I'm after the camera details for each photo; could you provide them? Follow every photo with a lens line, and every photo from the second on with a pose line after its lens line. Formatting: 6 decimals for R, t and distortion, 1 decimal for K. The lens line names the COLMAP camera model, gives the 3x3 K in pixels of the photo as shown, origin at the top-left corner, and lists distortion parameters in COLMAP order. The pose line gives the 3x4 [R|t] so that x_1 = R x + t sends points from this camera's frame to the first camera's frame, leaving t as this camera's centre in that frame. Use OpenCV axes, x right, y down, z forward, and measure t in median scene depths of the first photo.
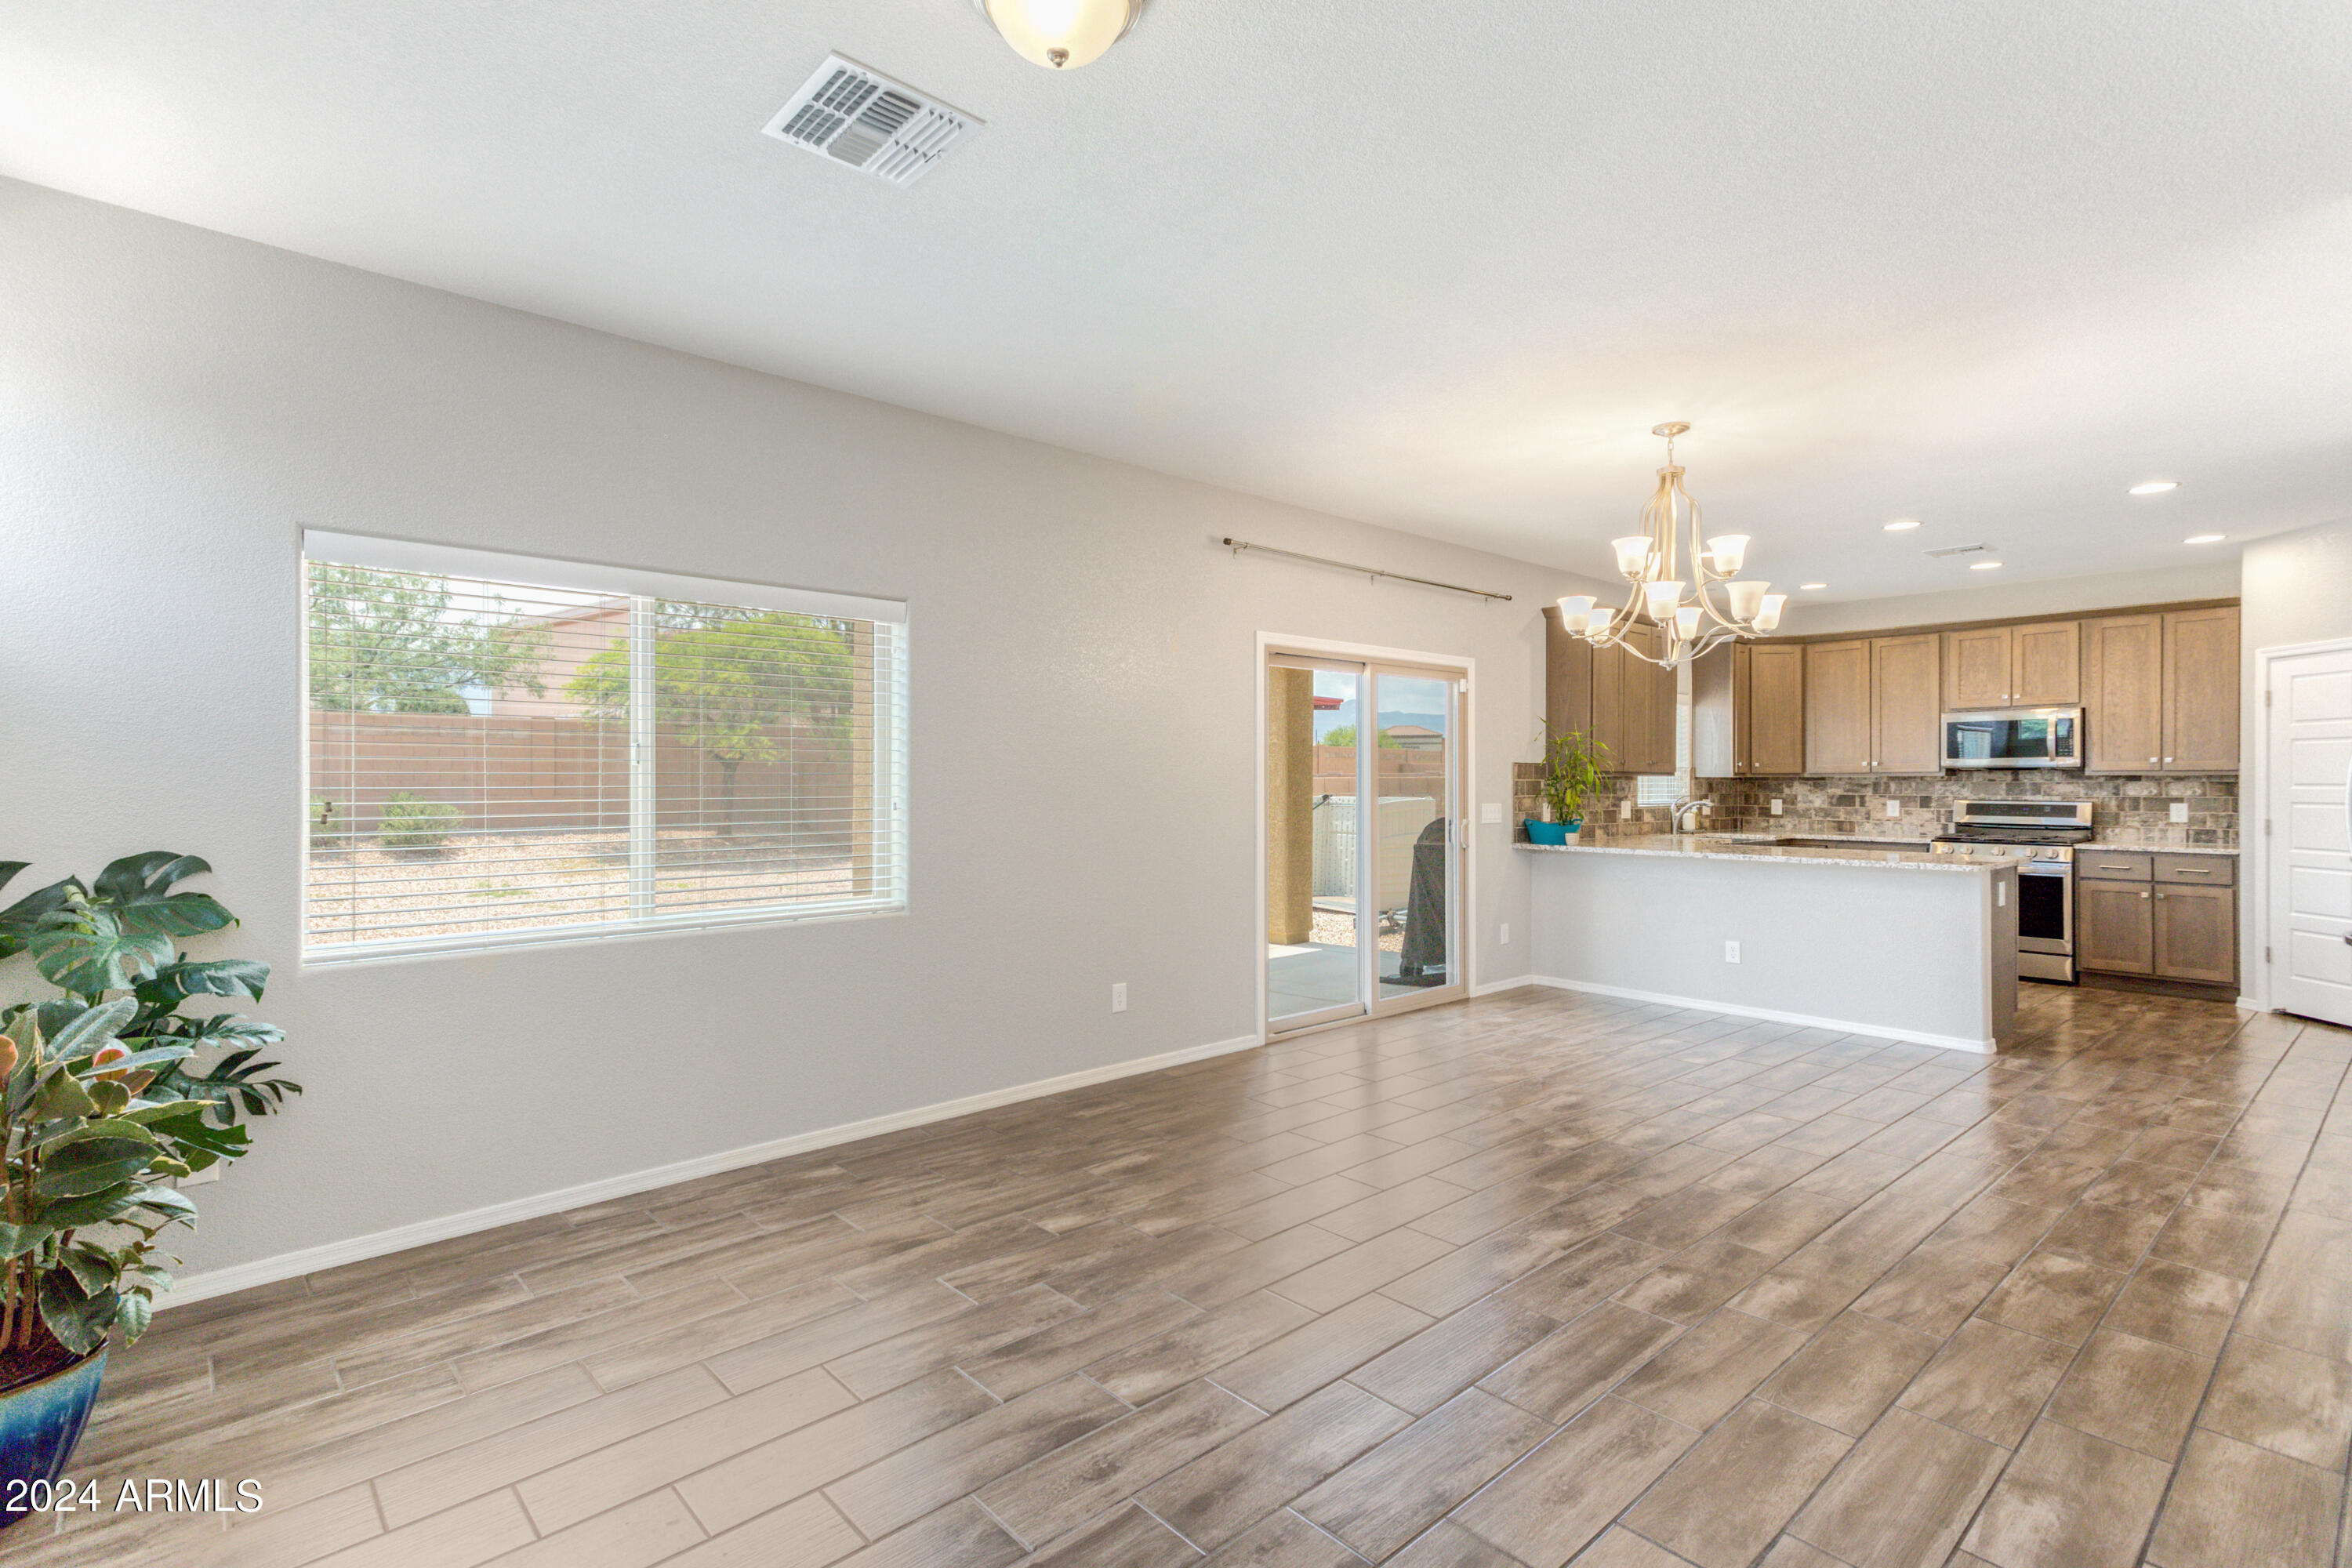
lens RADIAL K [[1105.7, 0, 1176.0], [0, 1105.7, 784.0], [0, 0, 1]] dist [0.037168, 0.000312]
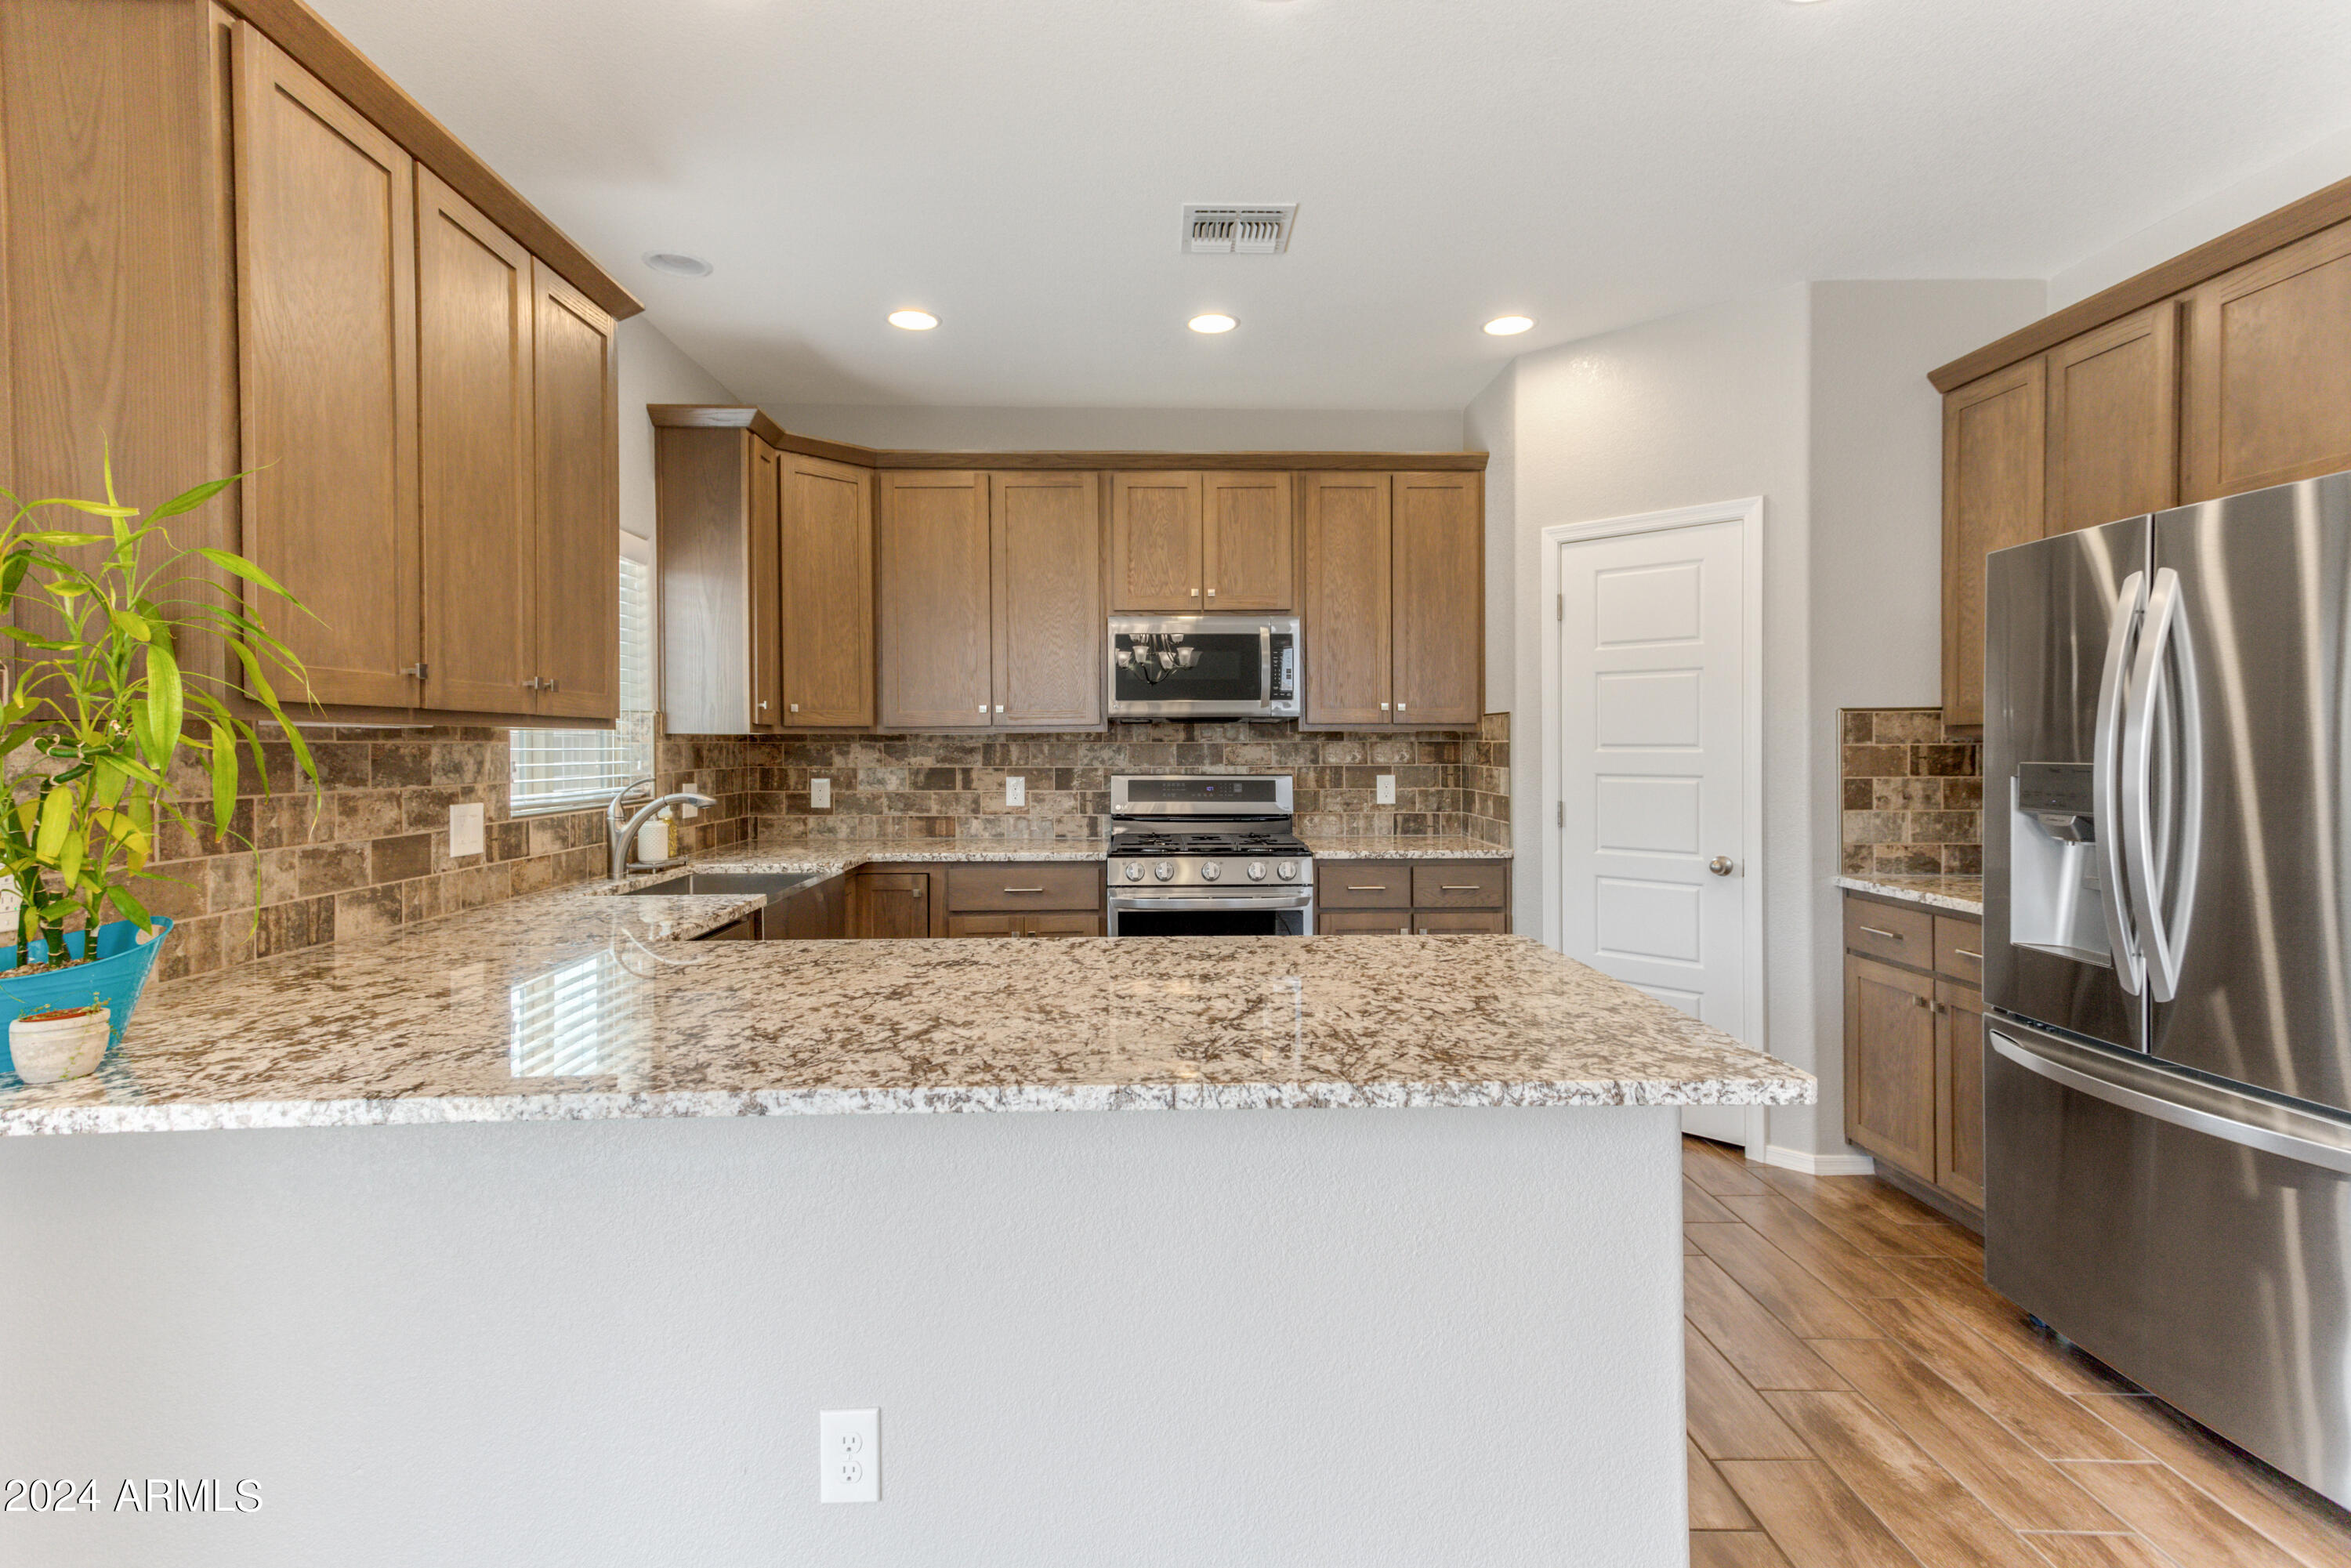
lens RADIAL K [[1147.6, 0, 1165.3], [0, 1147.6, 742.2], [0, 0, 1]] dist [0.028623, 0.000099]
pose [[0.654604, -0.002071, 0.755969, 0.285448], [0.005598, 0.999982, -0.002108, -0.000963], [-0.755951, 0.005612, 0.654604, 0.629365]]
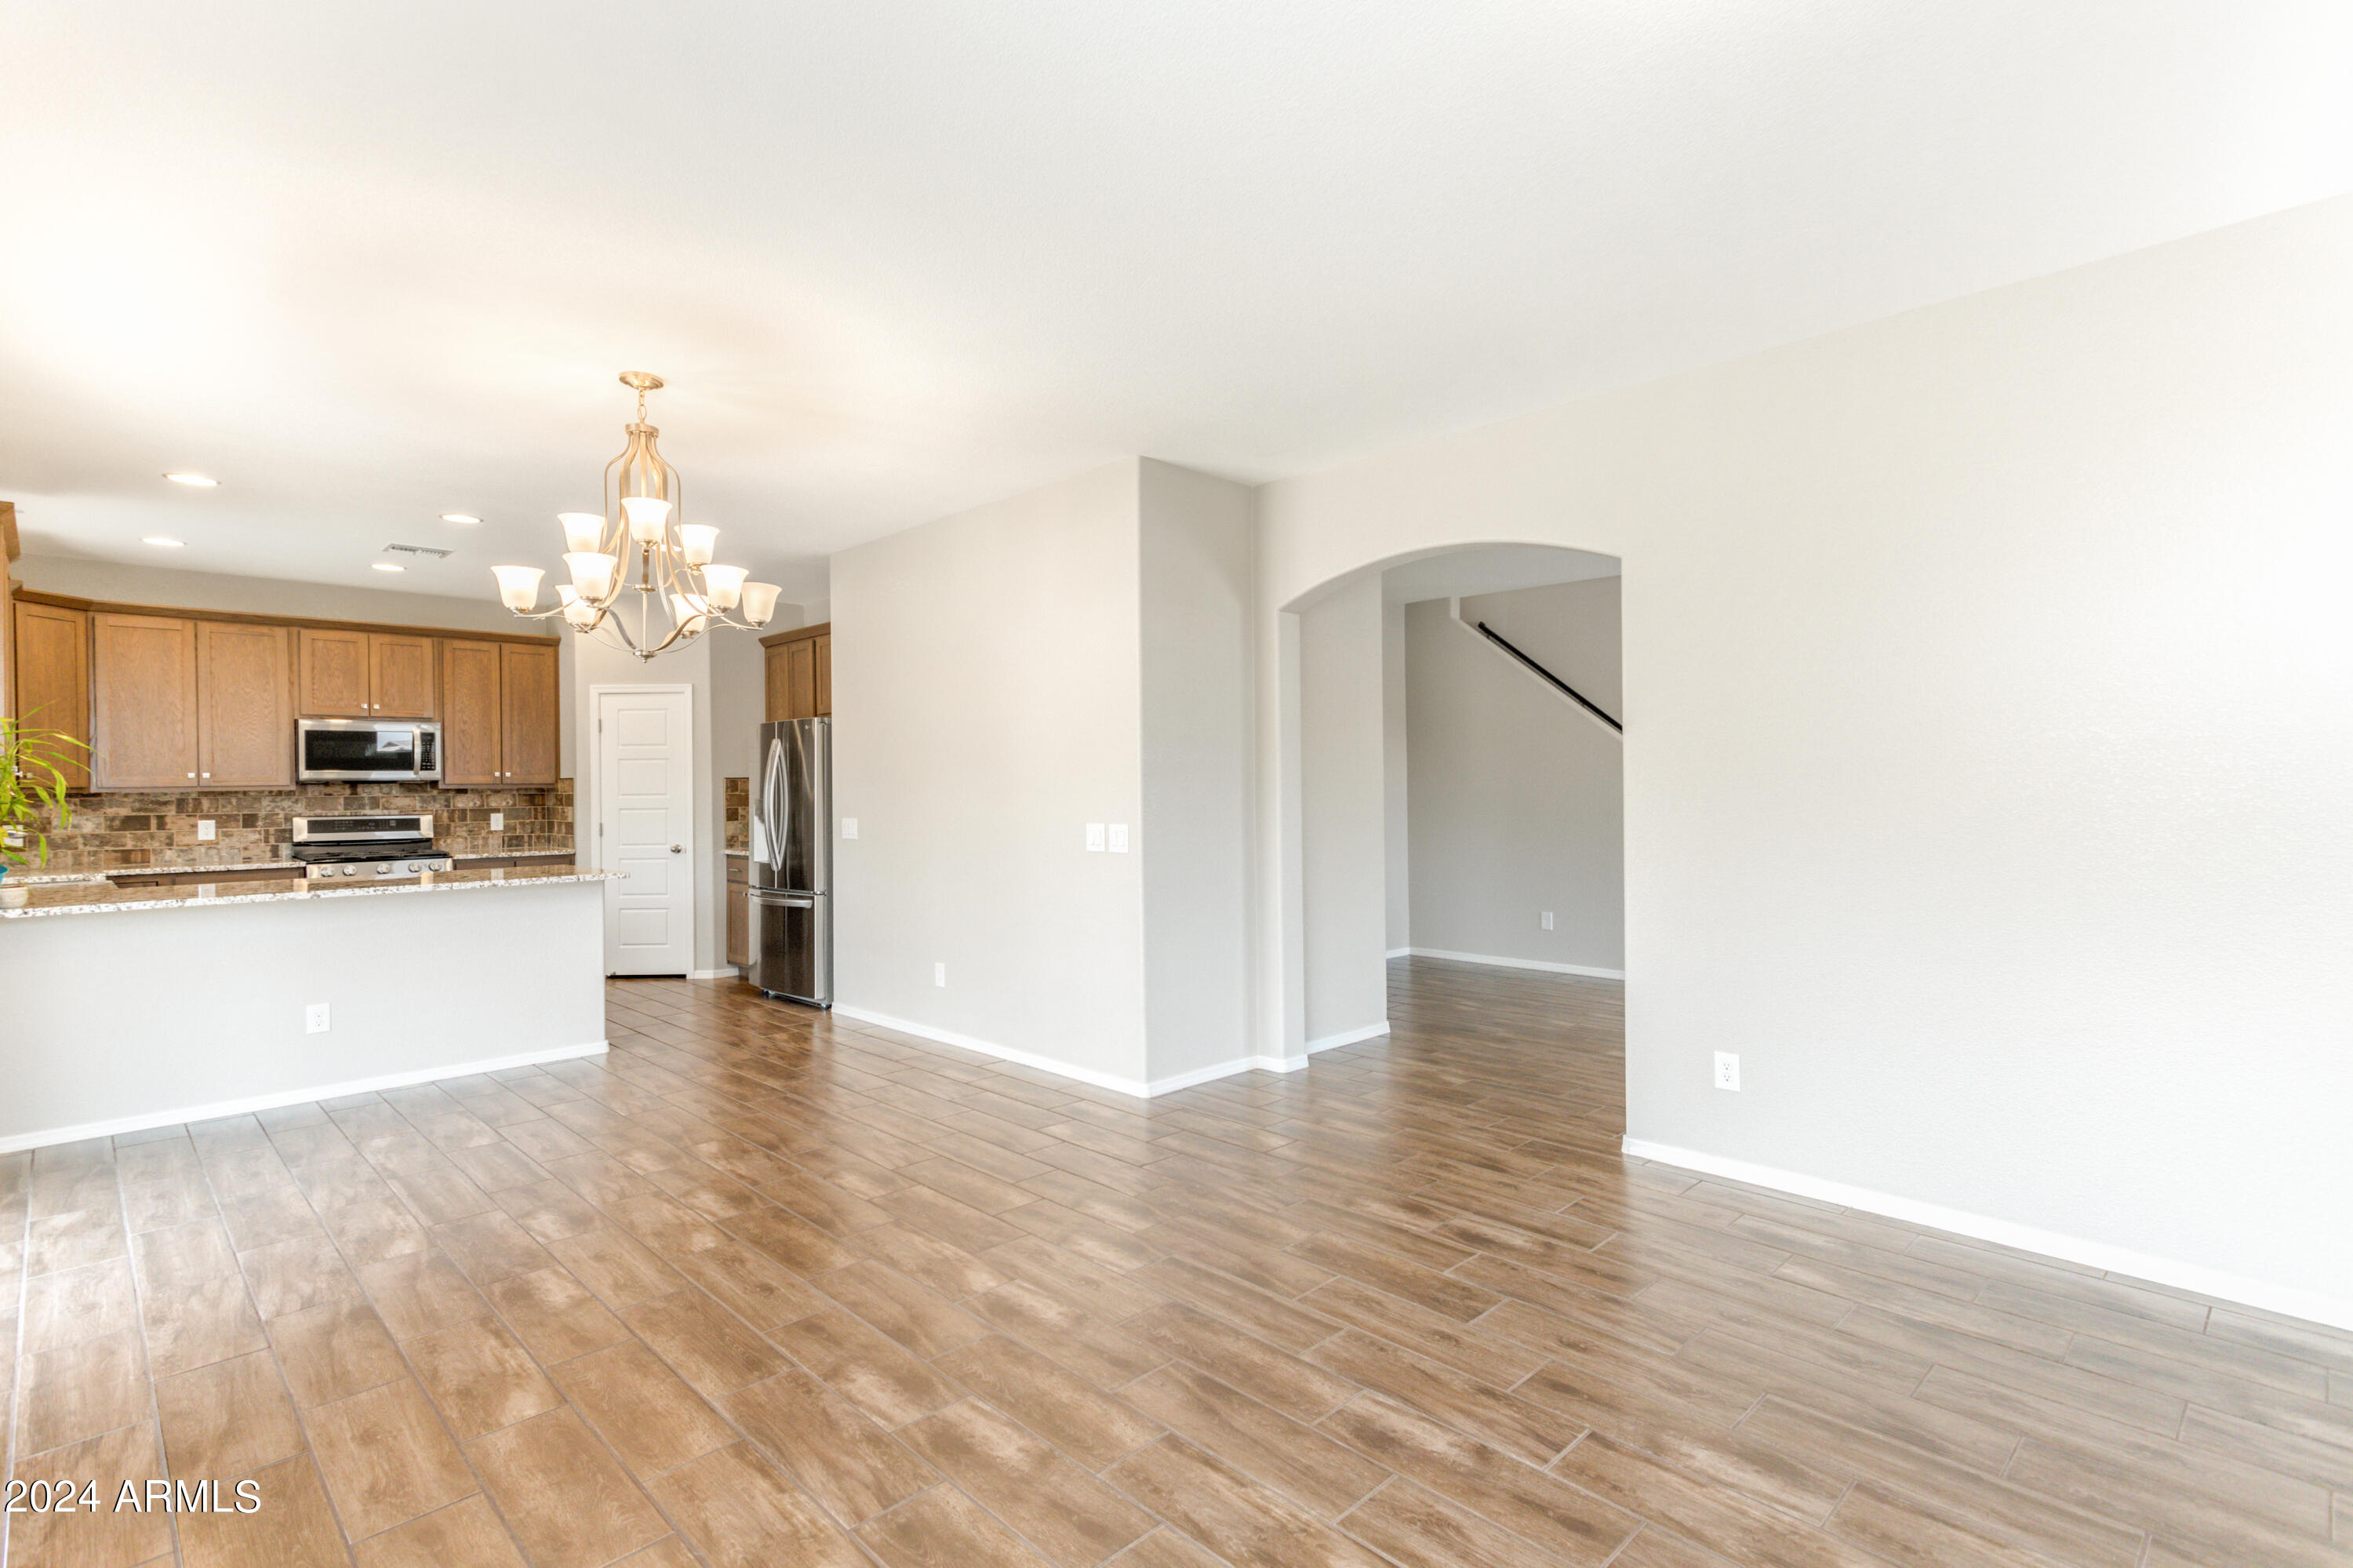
lens RADIAL K [[1124.3, 0, 1172.5], [0, 1124.3, 779.7], [0, 0, 1]] dist [0.030696, 0.000472]
pose [[-0.031153, 0.006203, 0.999495, -0.243838], [0.014708, 0.999875, -0.005747, 0.000128], [-0.999406, 0.014521, -0.031240, 0.350146]]
